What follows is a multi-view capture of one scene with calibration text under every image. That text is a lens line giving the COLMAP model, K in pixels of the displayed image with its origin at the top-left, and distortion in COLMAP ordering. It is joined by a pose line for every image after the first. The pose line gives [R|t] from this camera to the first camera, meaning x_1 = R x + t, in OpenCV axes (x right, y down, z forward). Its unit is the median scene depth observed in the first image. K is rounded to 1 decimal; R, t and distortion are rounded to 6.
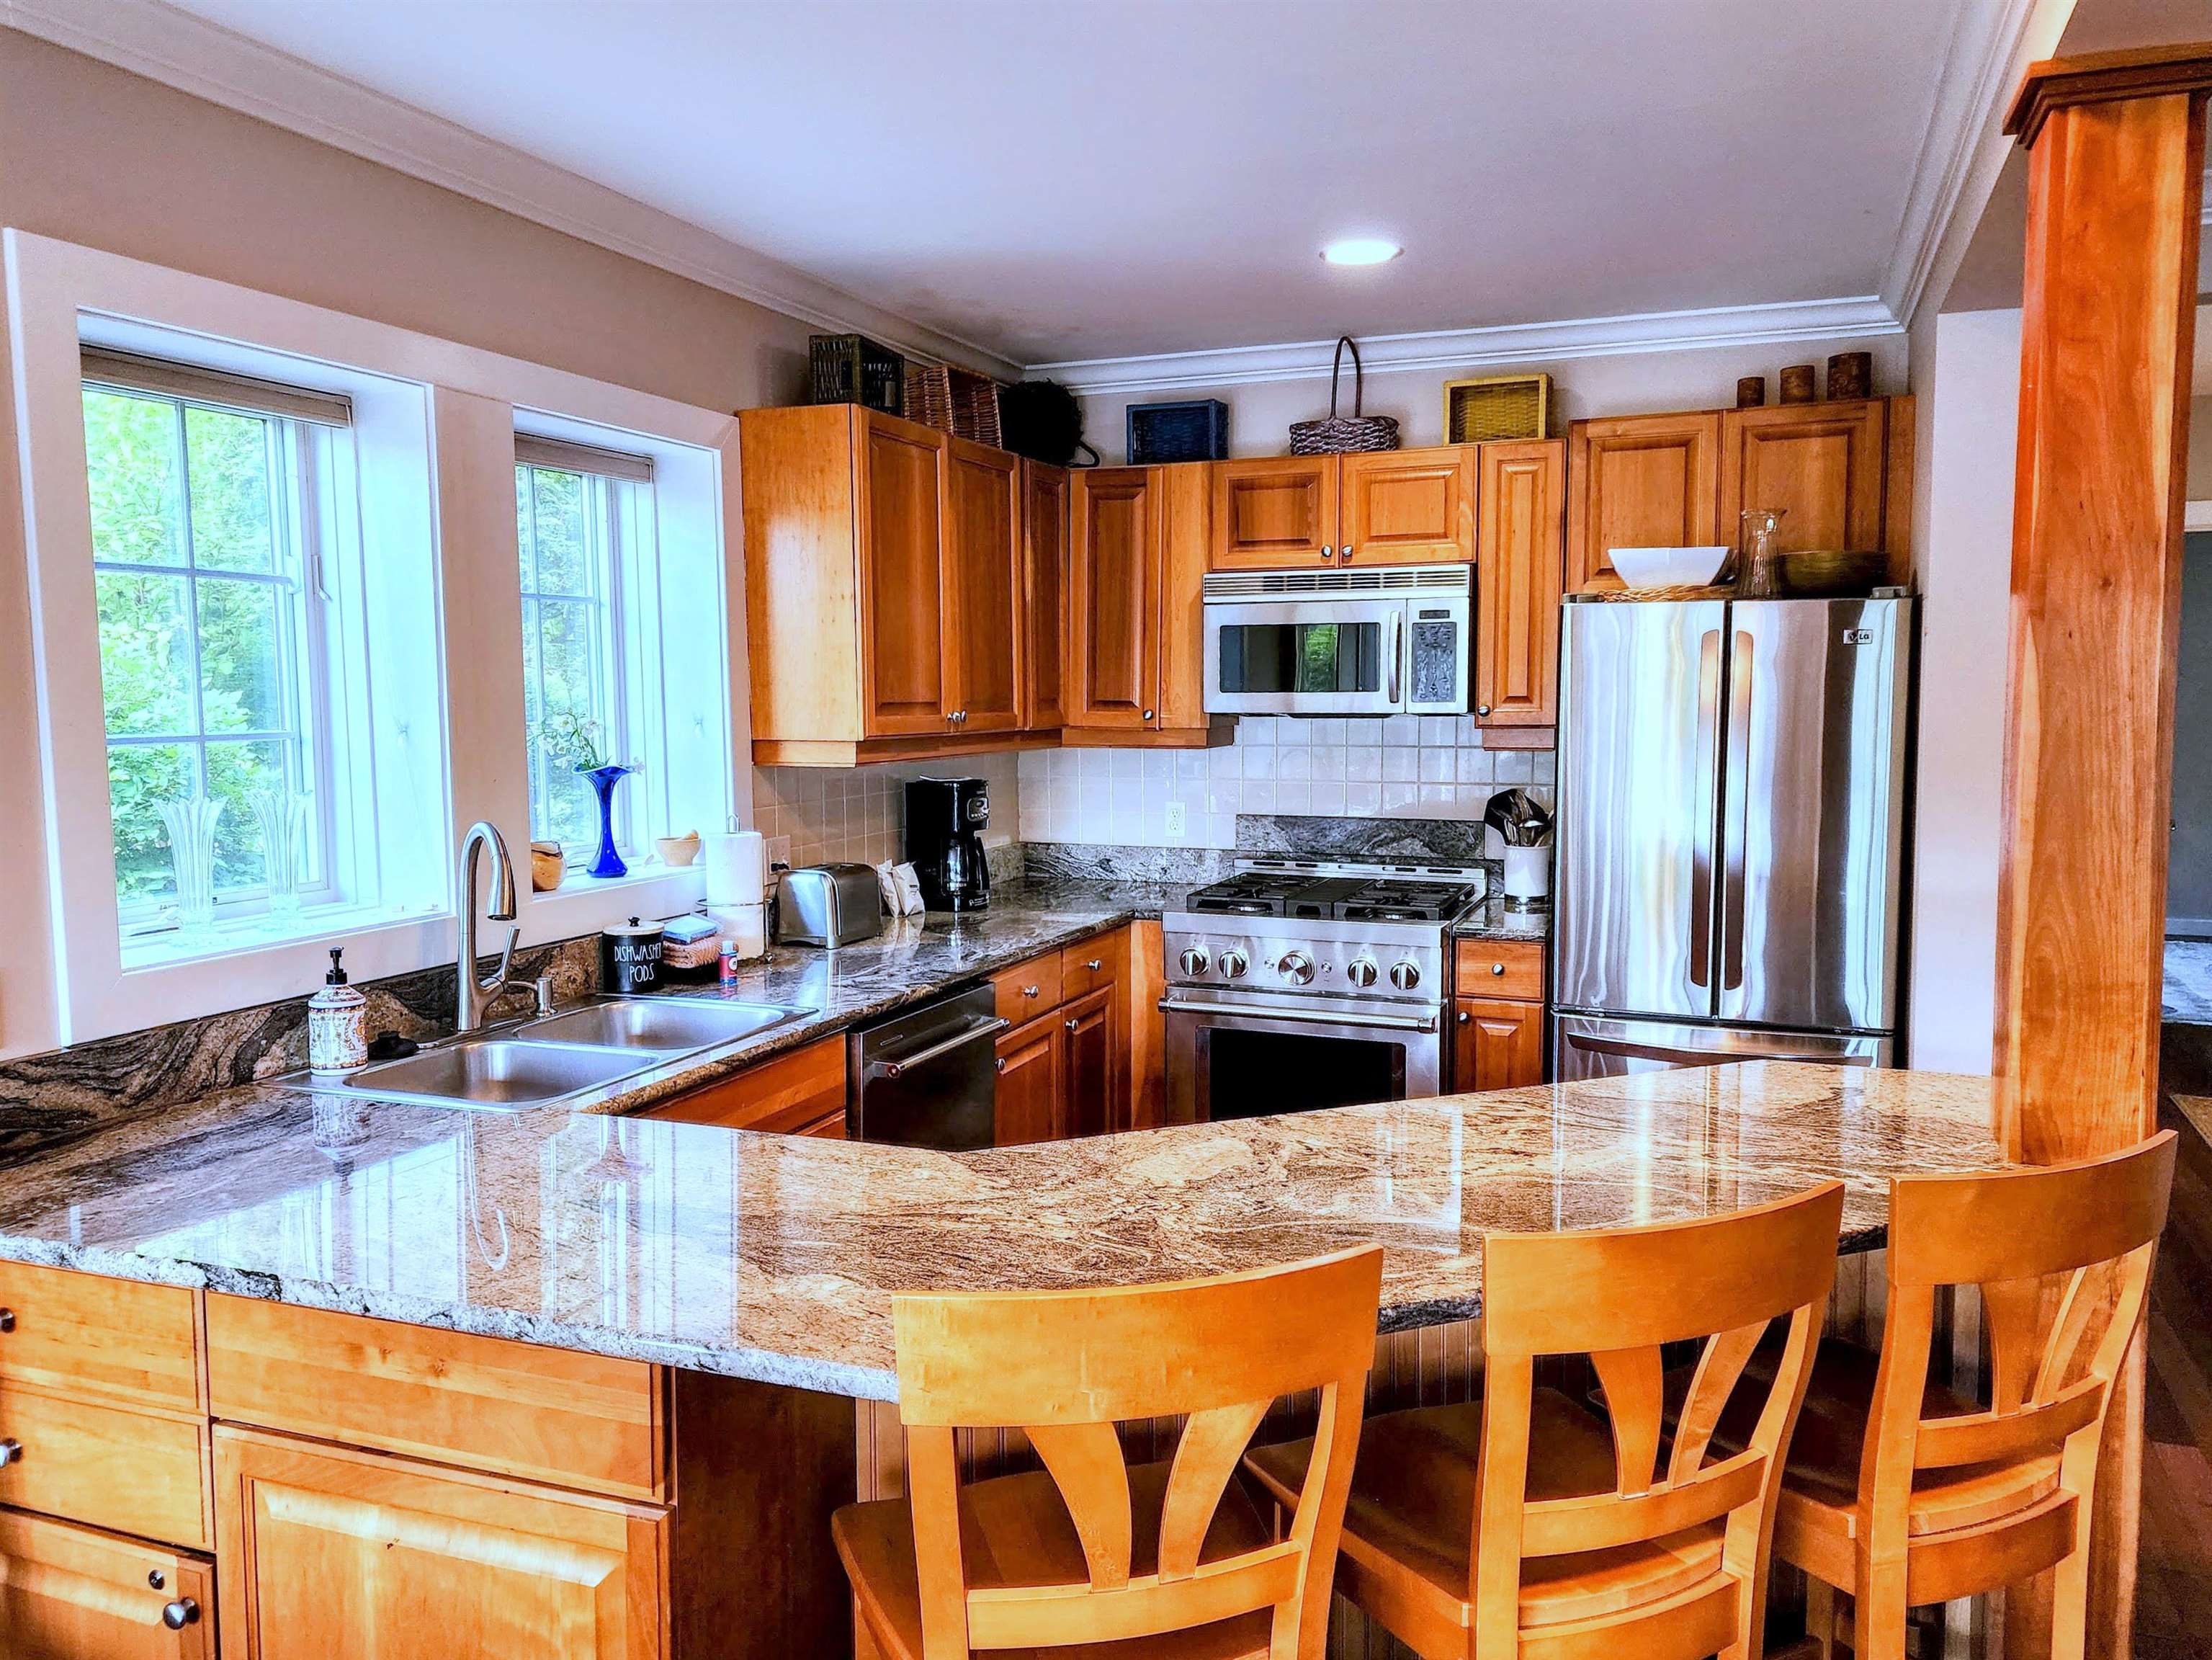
lens RADIAL K [[1686.5, 0, 1078.7], [0, 1686.5, 844.2], [0, 0, 1]] dist [0.103628, -0.084824]
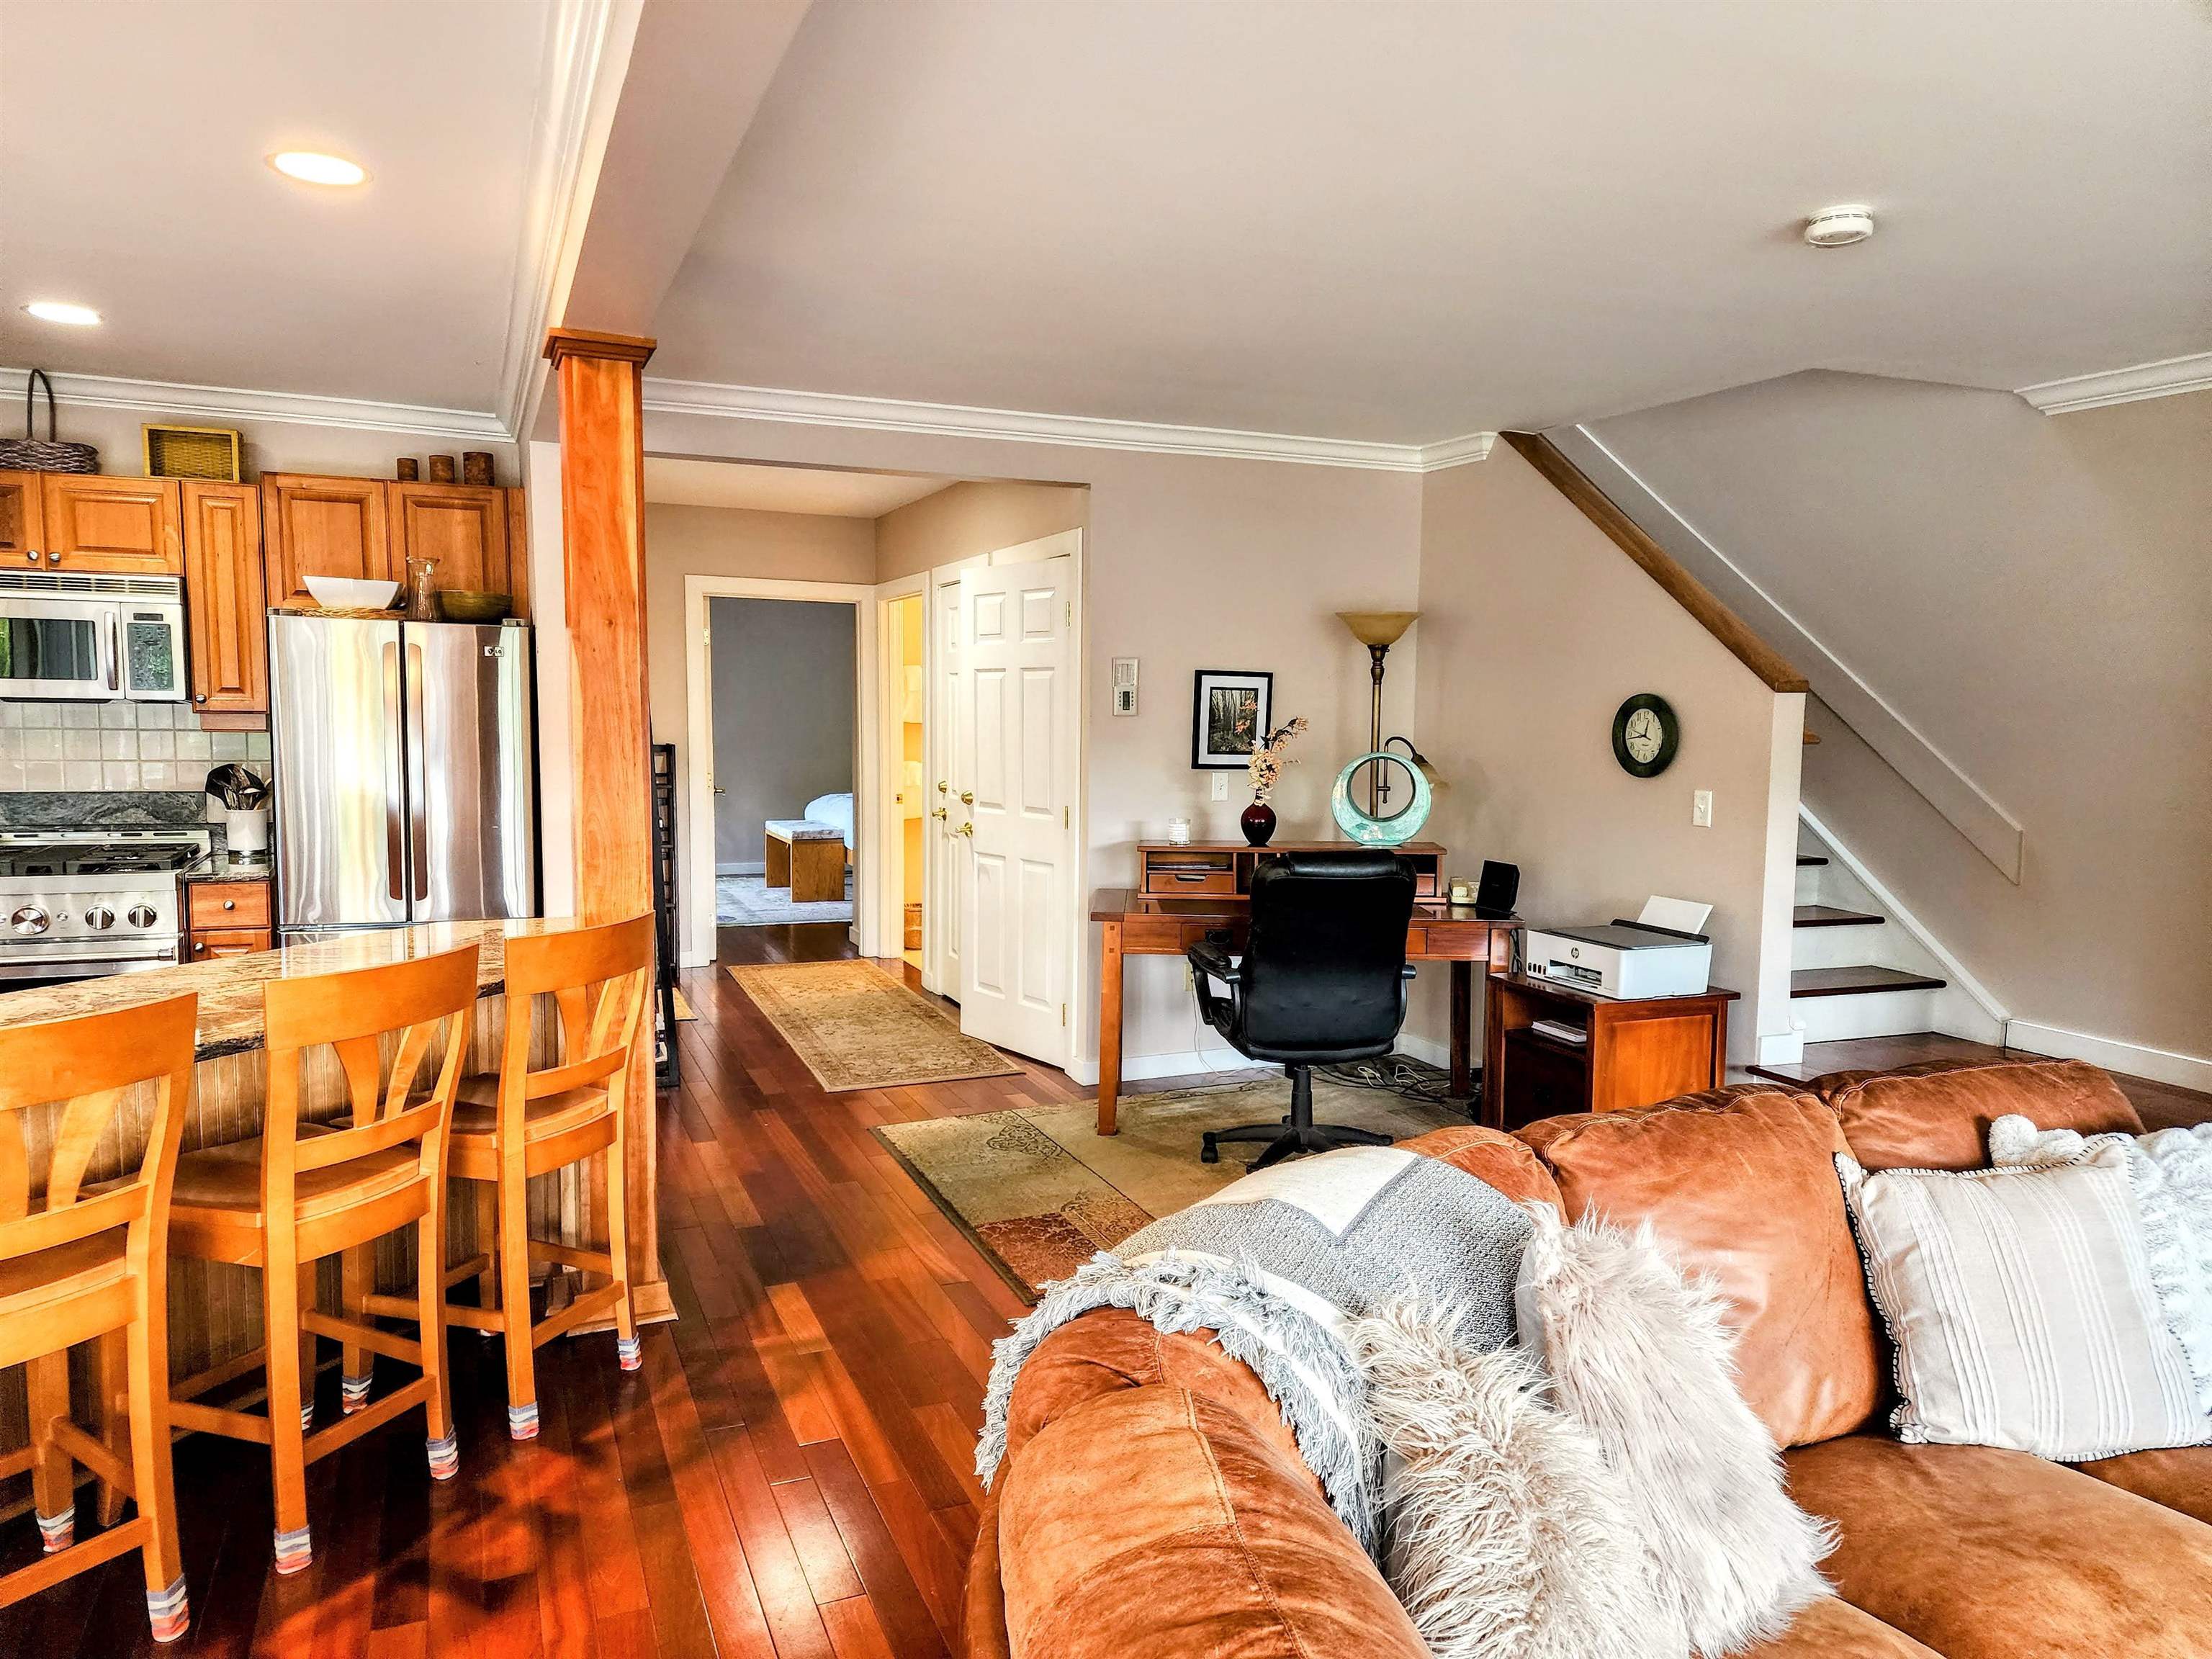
lens RADIAL K [[1392.9, 0, 1106.0], [0, 1392.9, 829.5], [0, 0, 1]] dist [0.035679, -0.040523]
pose [[0.682792, -0.050213, 0.728885, -0.057846], [0.050111, 0.998505, 0.021845, 0.026099], [-0.728892, 0.021609, 0.684287, -0.164840]]
